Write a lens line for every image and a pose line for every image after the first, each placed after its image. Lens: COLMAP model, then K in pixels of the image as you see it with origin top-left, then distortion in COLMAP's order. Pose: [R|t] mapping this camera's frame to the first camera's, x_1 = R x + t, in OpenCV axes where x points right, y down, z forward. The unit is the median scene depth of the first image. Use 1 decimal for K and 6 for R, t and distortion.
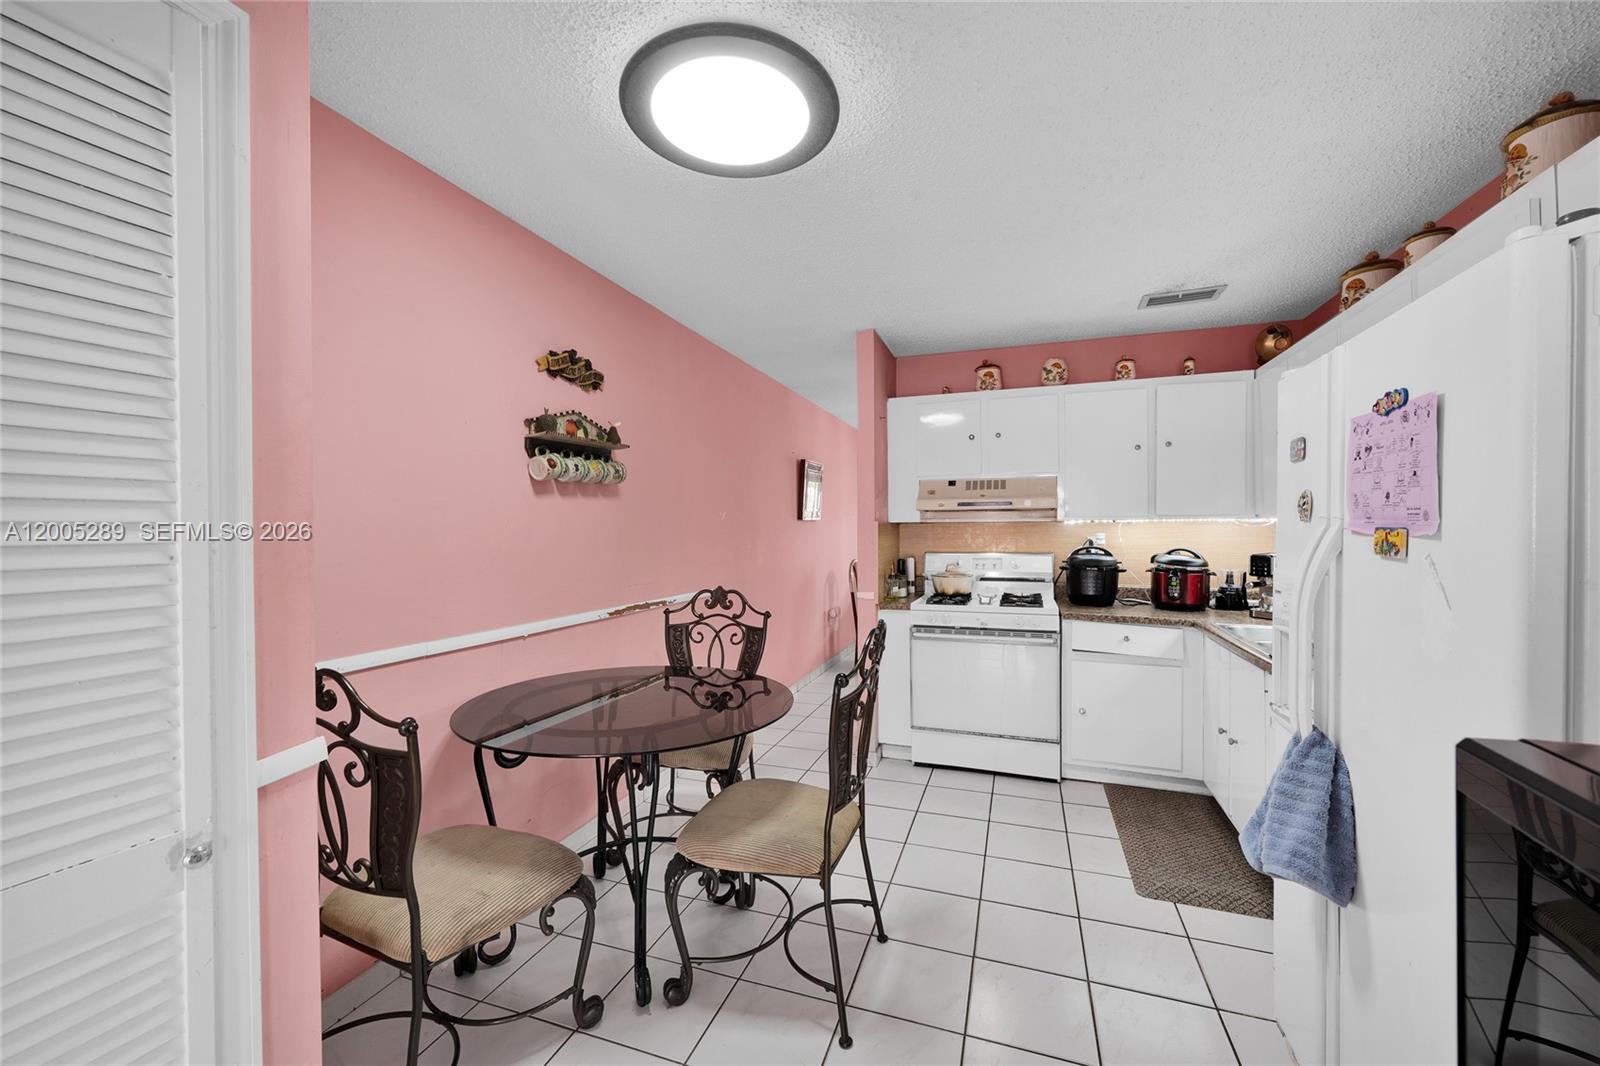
lens RADIAL K [[641.8, 0, 805.0], [0, 641.8, 527.4], [0, 0, 1]] dist [-0.000401, 0.001112]
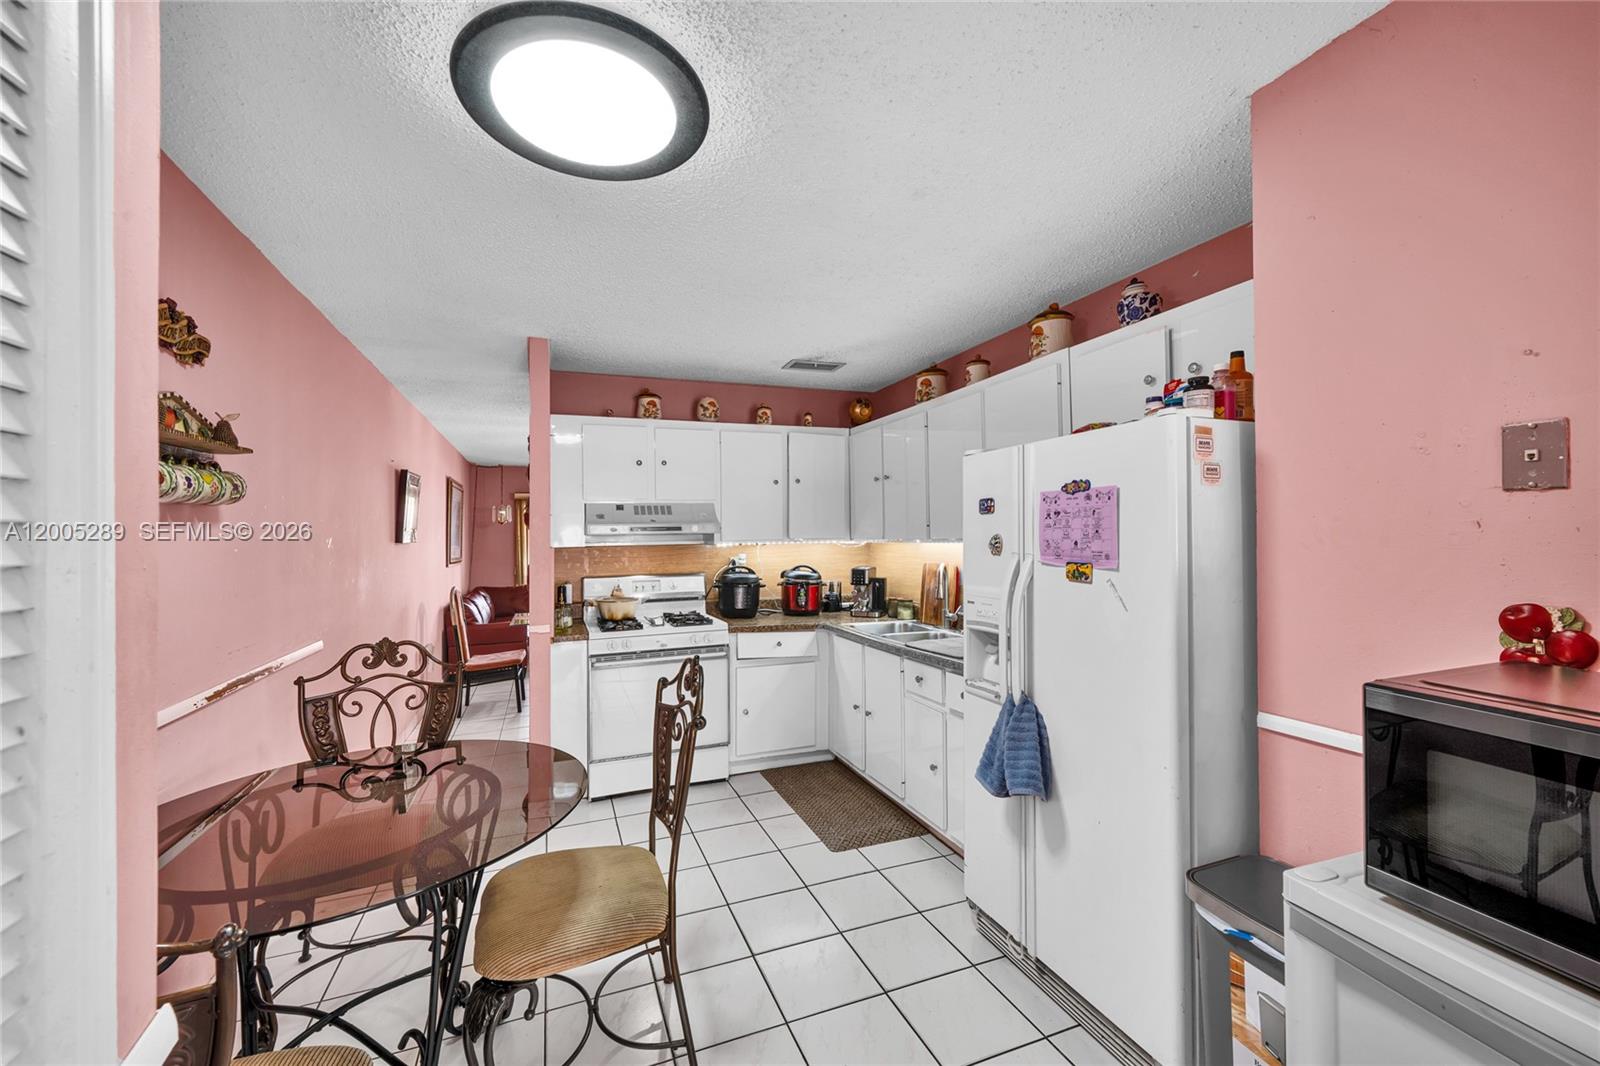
lens RADIAL K [[641.8, 0, 794.0], [0, 641.8, 529.9], [0, 0, 1]] dist [-0.000401, 0.001112]
pose [[0.754703, -0.000822, 0.656066, -0.269370], [0.008695, 0.999924, -0.008750, -0.028165], [-0.656009, 0.012308, 0.754653, 0.086104]]
